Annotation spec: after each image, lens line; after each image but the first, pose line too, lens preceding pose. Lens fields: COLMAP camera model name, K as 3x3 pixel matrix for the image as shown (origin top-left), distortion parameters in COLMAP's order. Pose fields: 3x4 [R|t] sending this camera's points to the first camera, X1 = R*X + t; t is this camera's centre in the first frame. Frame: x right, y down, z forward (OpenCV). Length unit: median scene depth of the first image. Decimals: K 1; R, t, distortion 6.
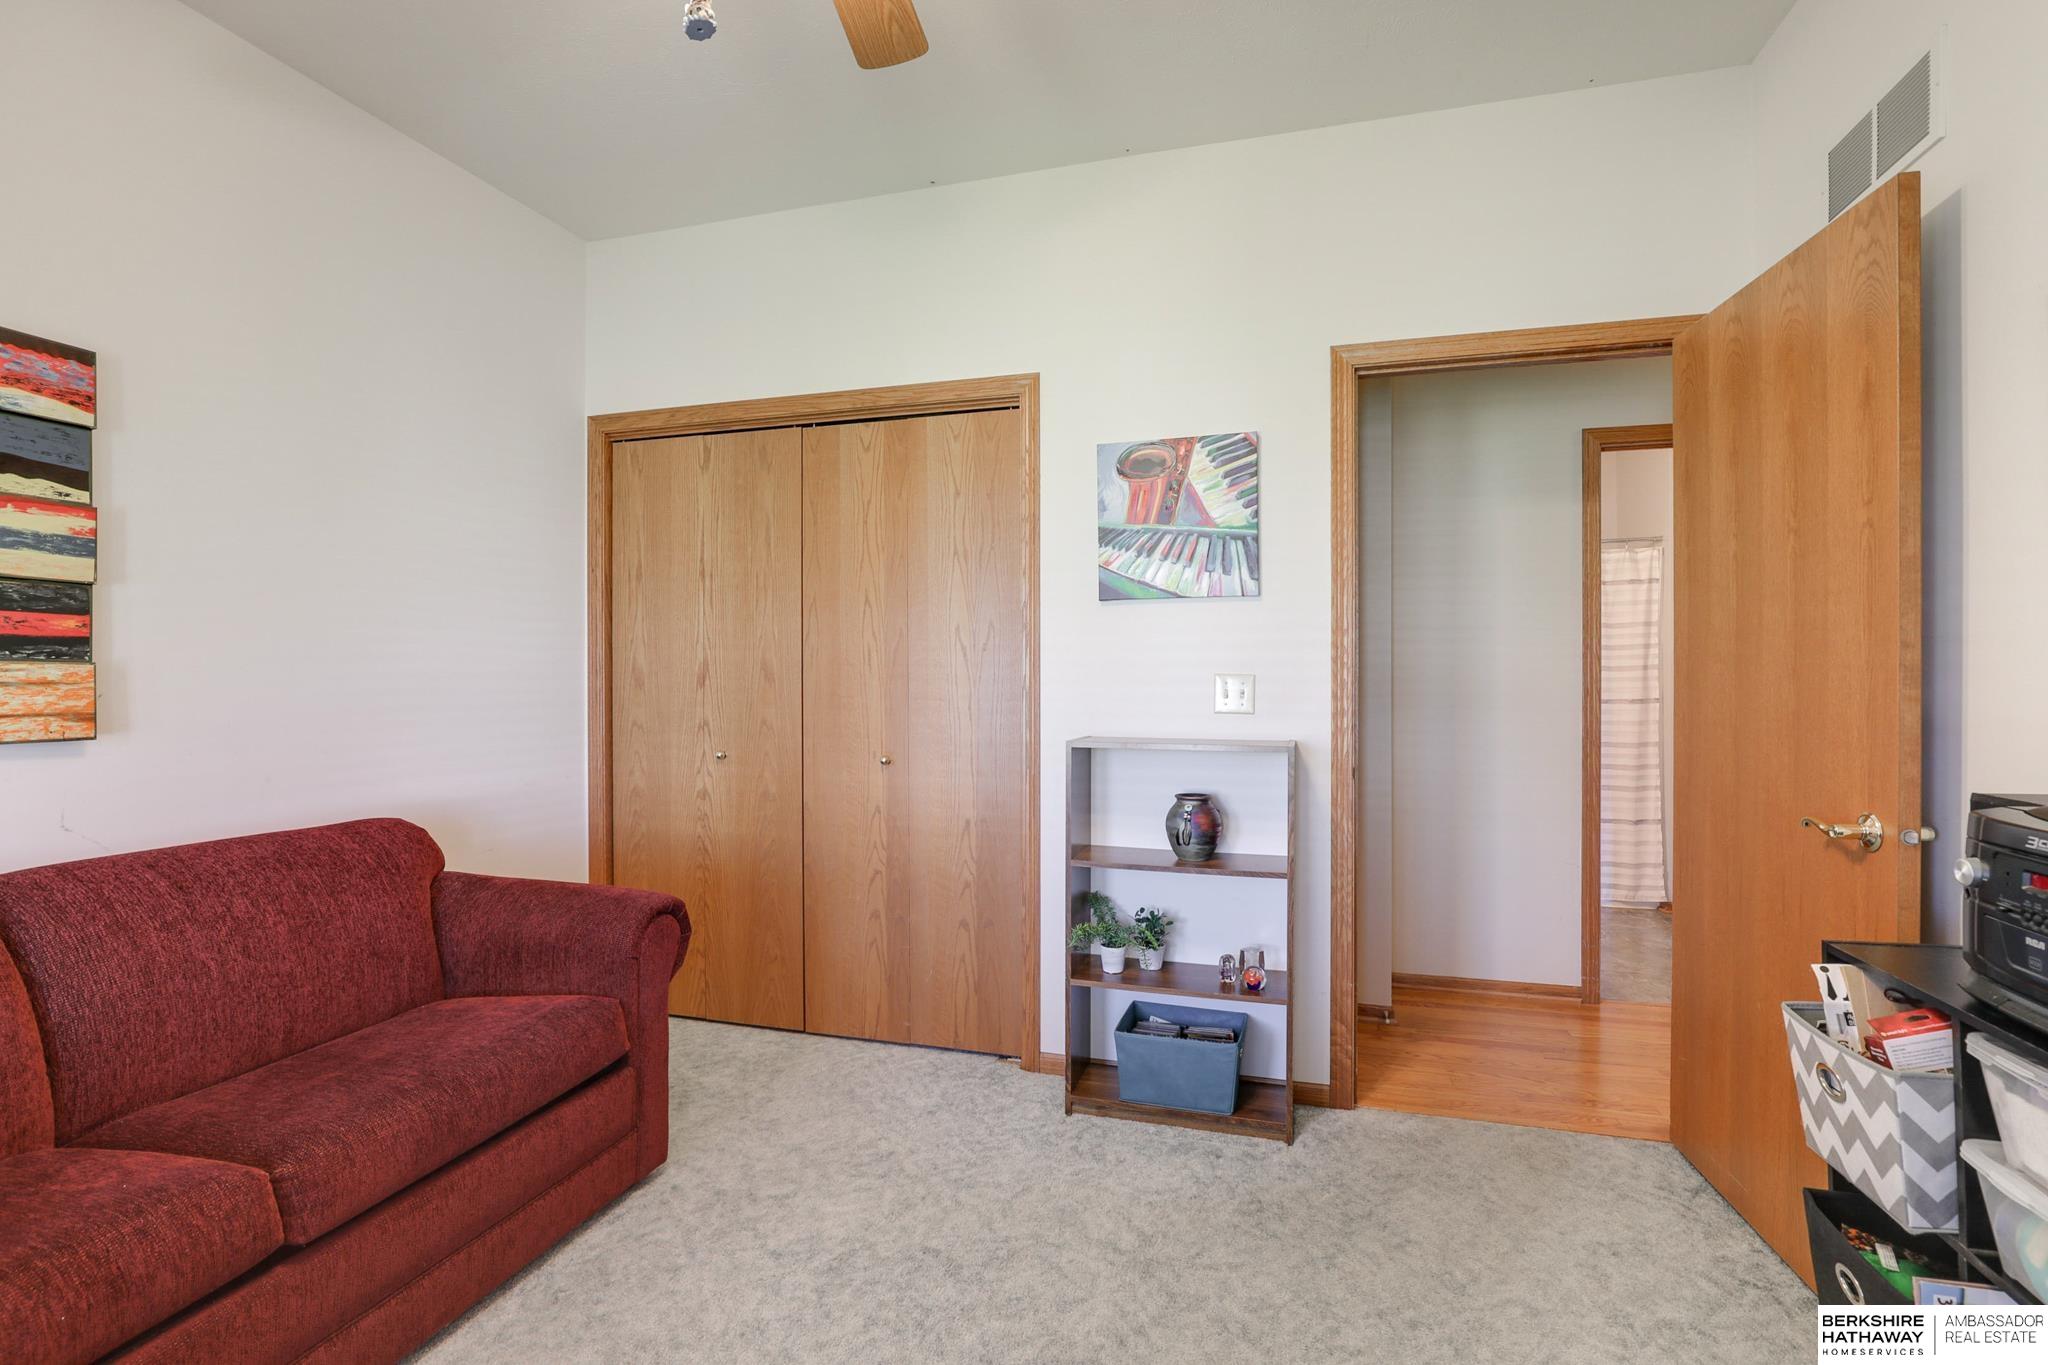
lens RADIAL K [[937.3, 0, 1032.9], [0, 937.3, 692.3], [0, 0, 1]] dist [-0.024179, 0.007043]
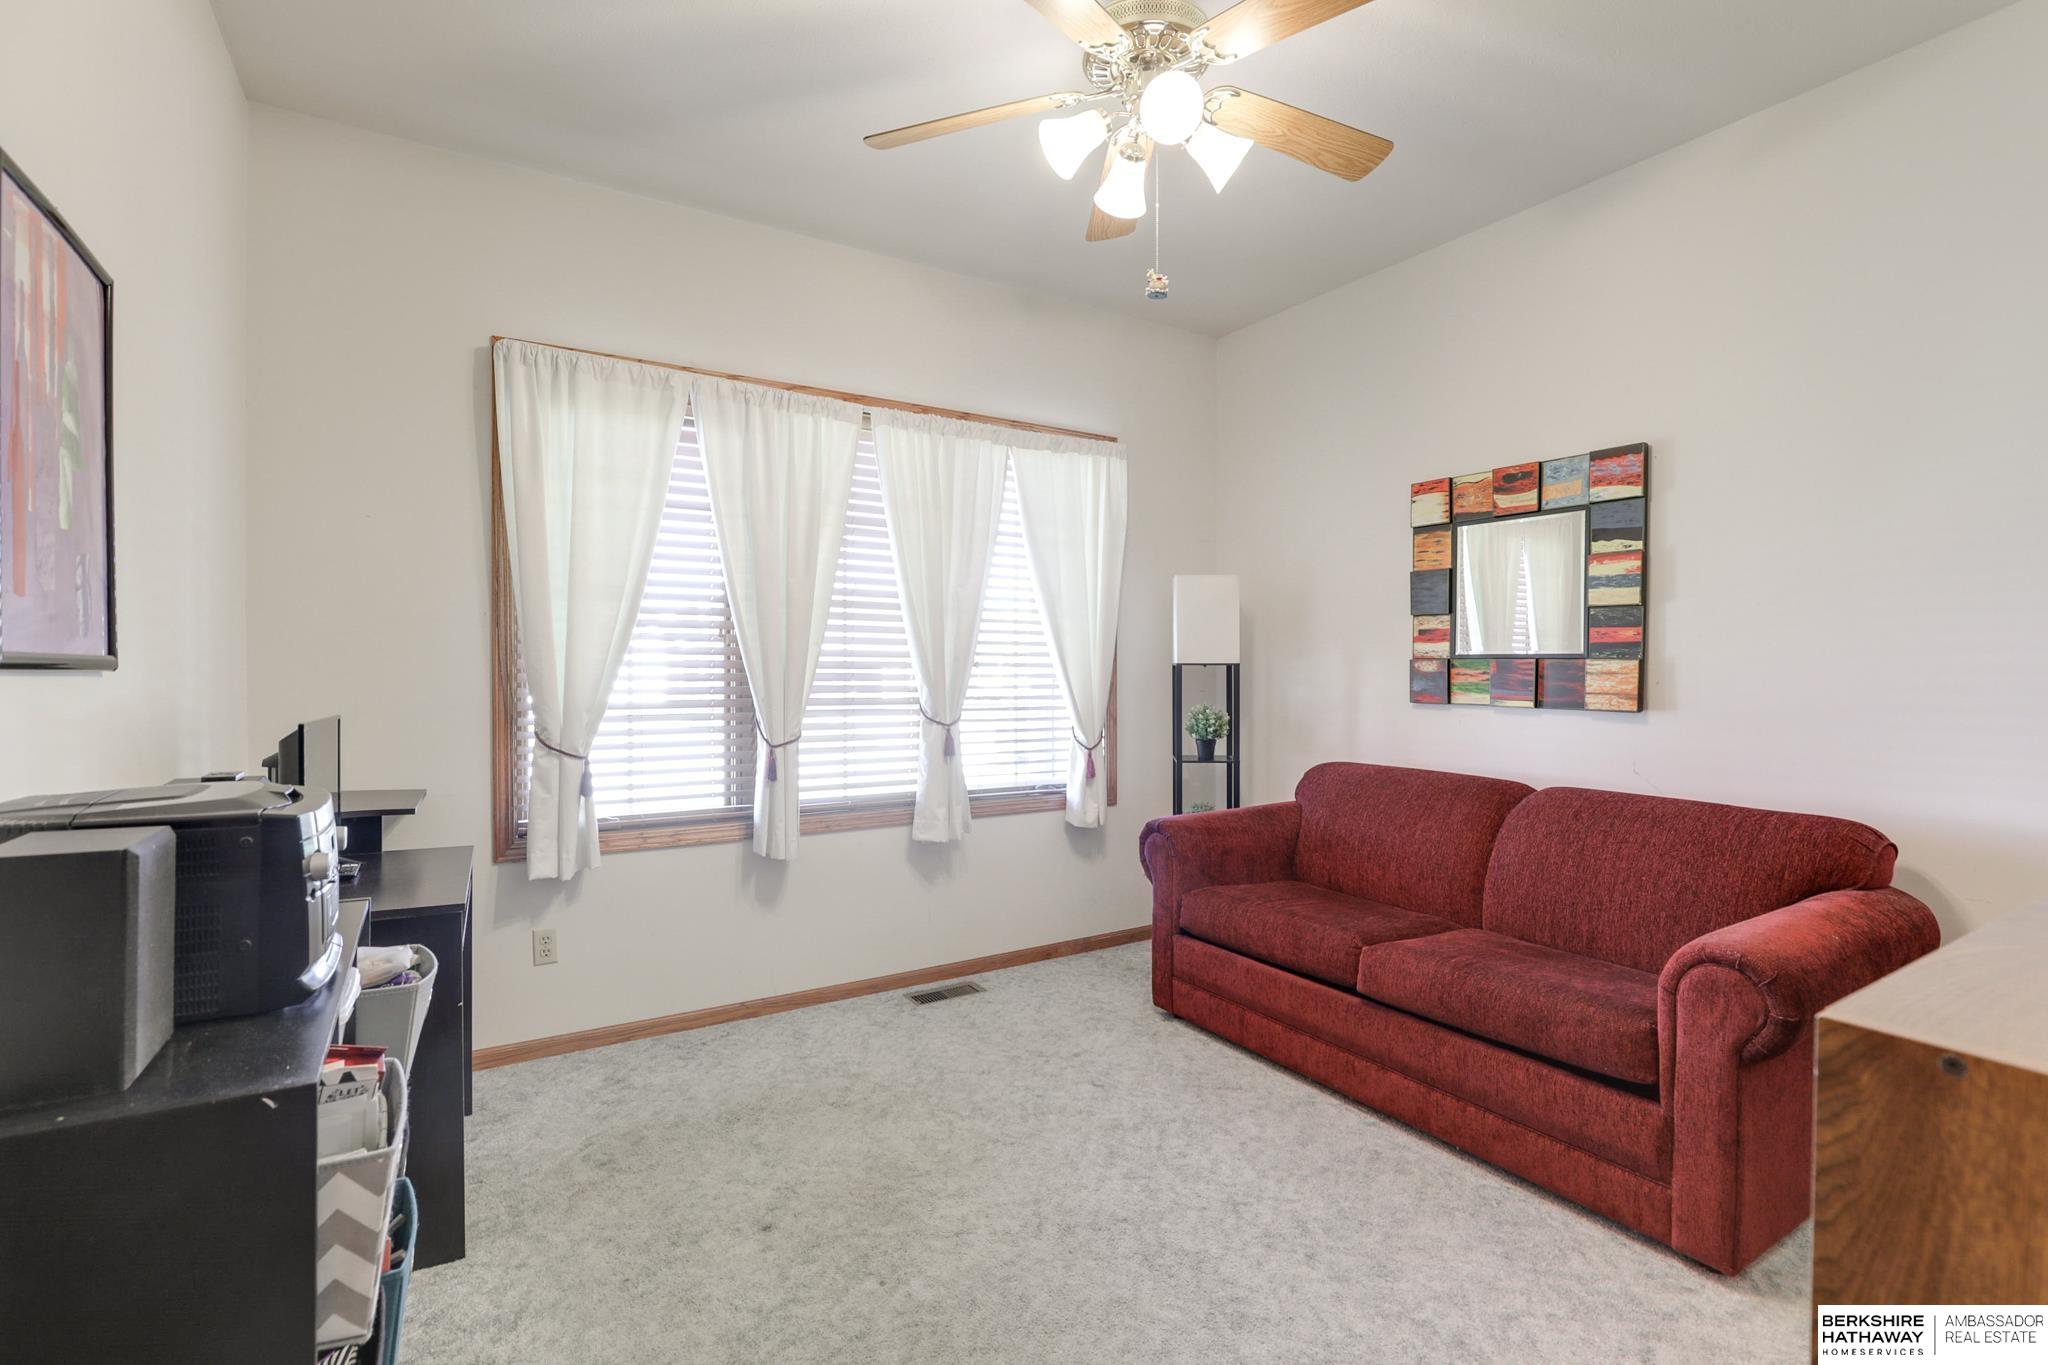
lens RADIAL K [[937.3, 0, 1032.9], [0, 937.3, 692.3], [0, 0, 1]] dist [-0.024179, 0.007043]
pose [[-0.660475, 0.018308, -0.750625, 0.699660], [-0.015959, 0.999135, 0.038412, -0.021436], [0.750678, 0.037349, -0.659611, 1.255737]]
